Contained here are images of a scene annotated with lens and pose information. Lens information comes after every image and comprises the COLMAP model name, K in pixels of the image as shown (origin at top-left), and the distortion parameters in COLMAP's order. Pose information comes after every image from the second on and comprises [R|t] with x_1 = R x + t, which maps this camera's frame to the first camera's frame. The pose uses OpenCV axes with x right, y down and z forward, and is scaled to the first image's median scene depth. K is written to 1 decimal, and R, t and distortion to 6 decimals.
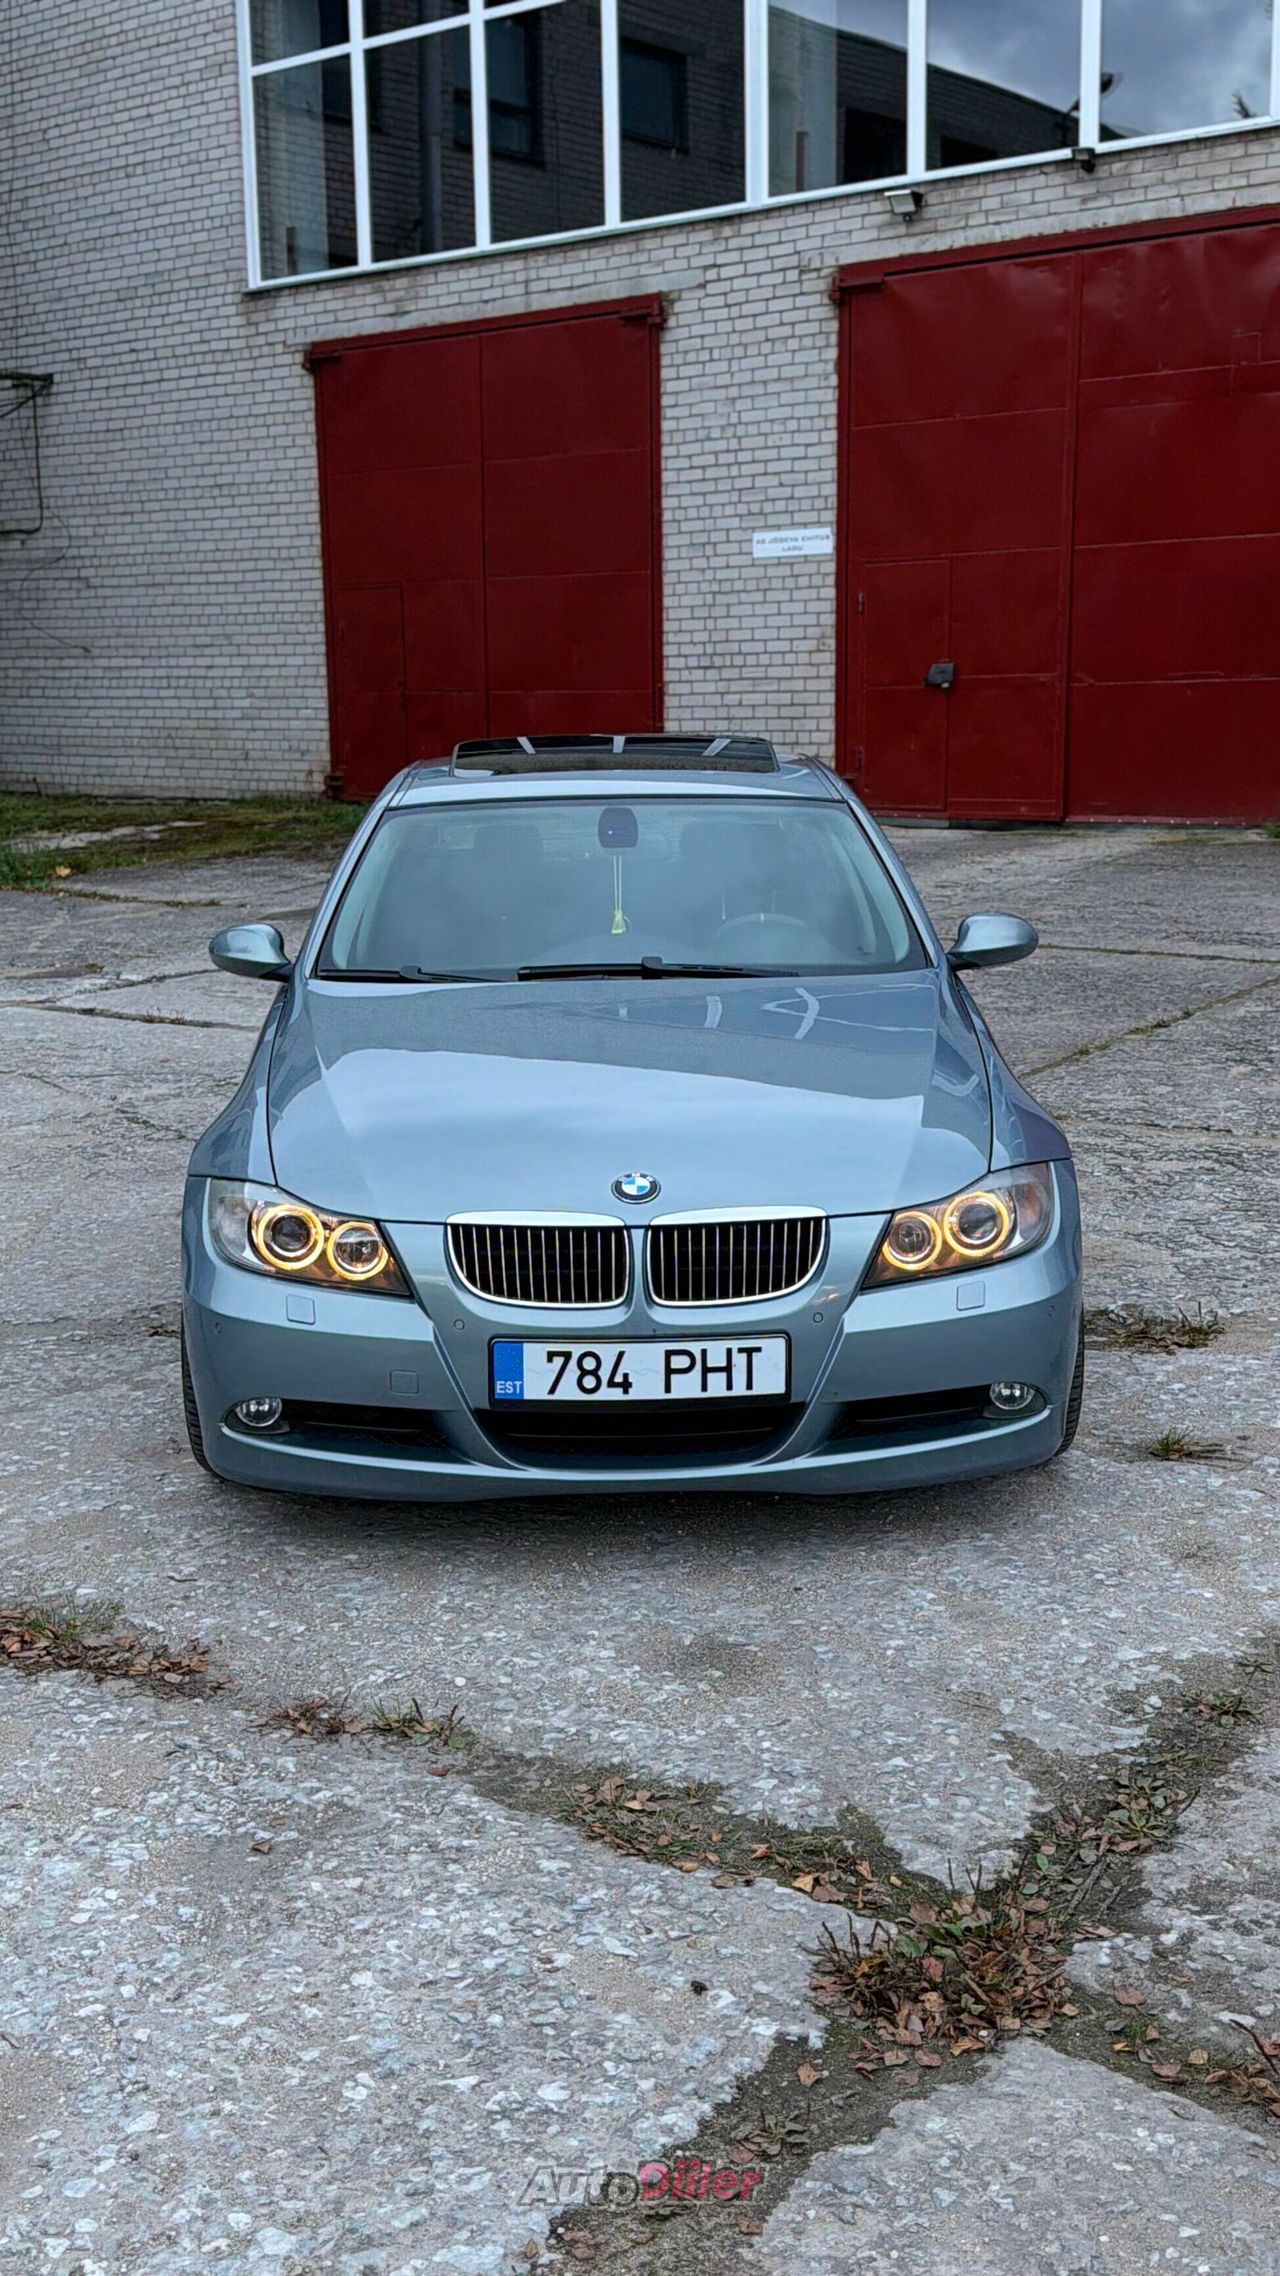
lens RADIAL K [[2391.1, 0, 640.0], [0, 2391.1, 1138.0], [0, 0, 1]] dist [0.218480, -0.513516]
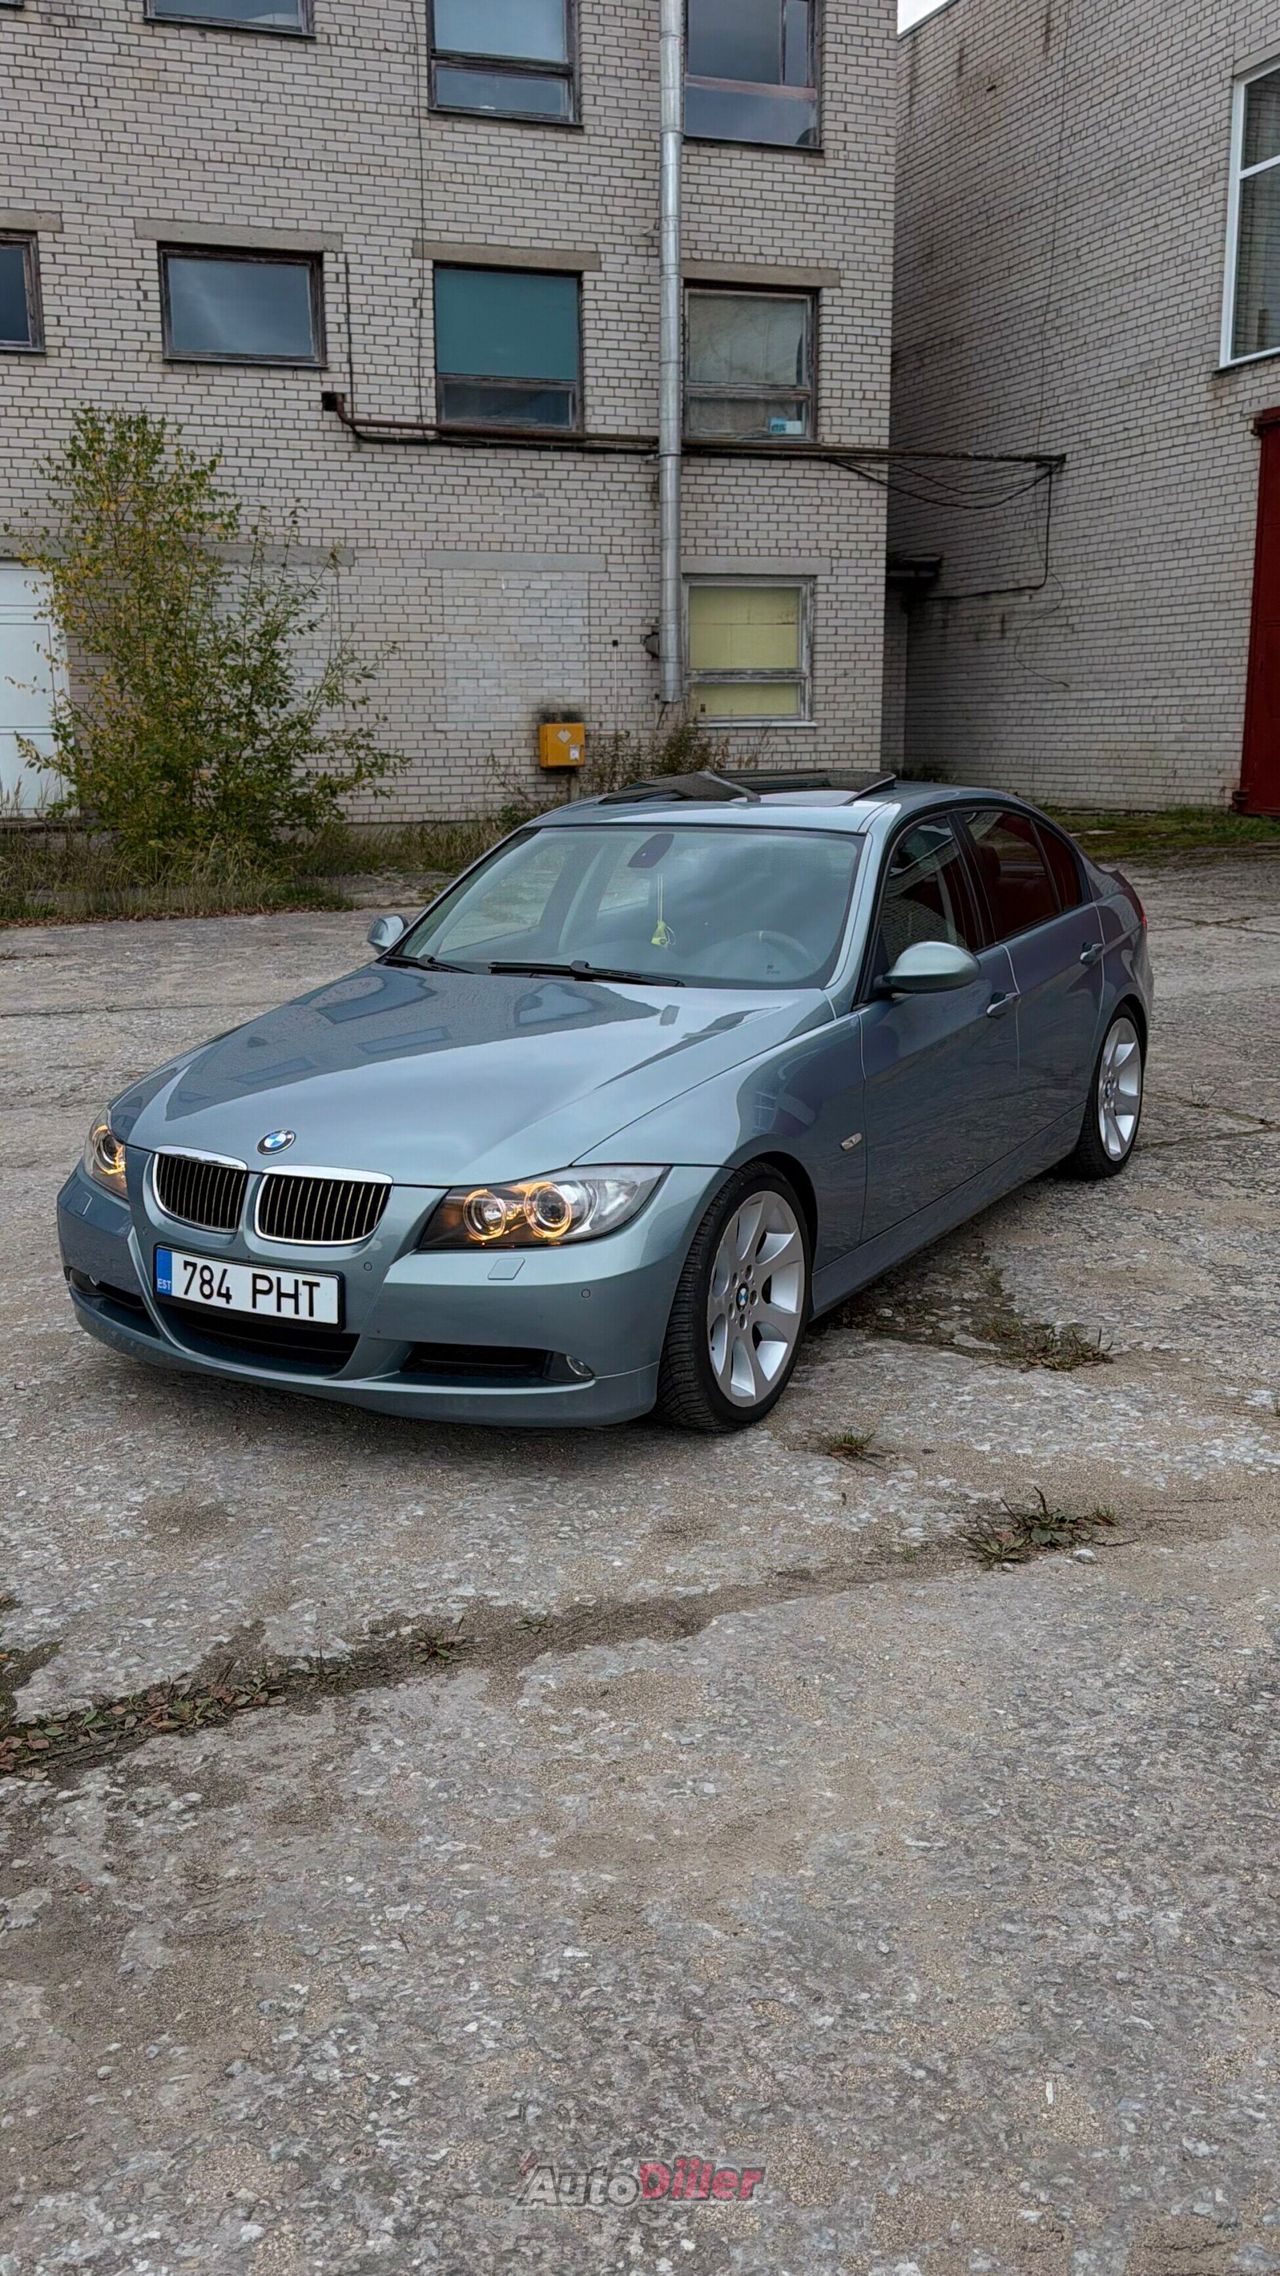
lens RADIAL K [[1981.3, 0, 640.0], [0, 1981.3, 1138.0], [0, 0, 1]] dist [0.163885, -0.318036]
pose [[0.841424, 0.116190, -0.527736, 0.152045], [-0.102028, 0.993204, 0.055997, -0.012599], [0.530656, 0.006726, 0.847561, 0.049212]]
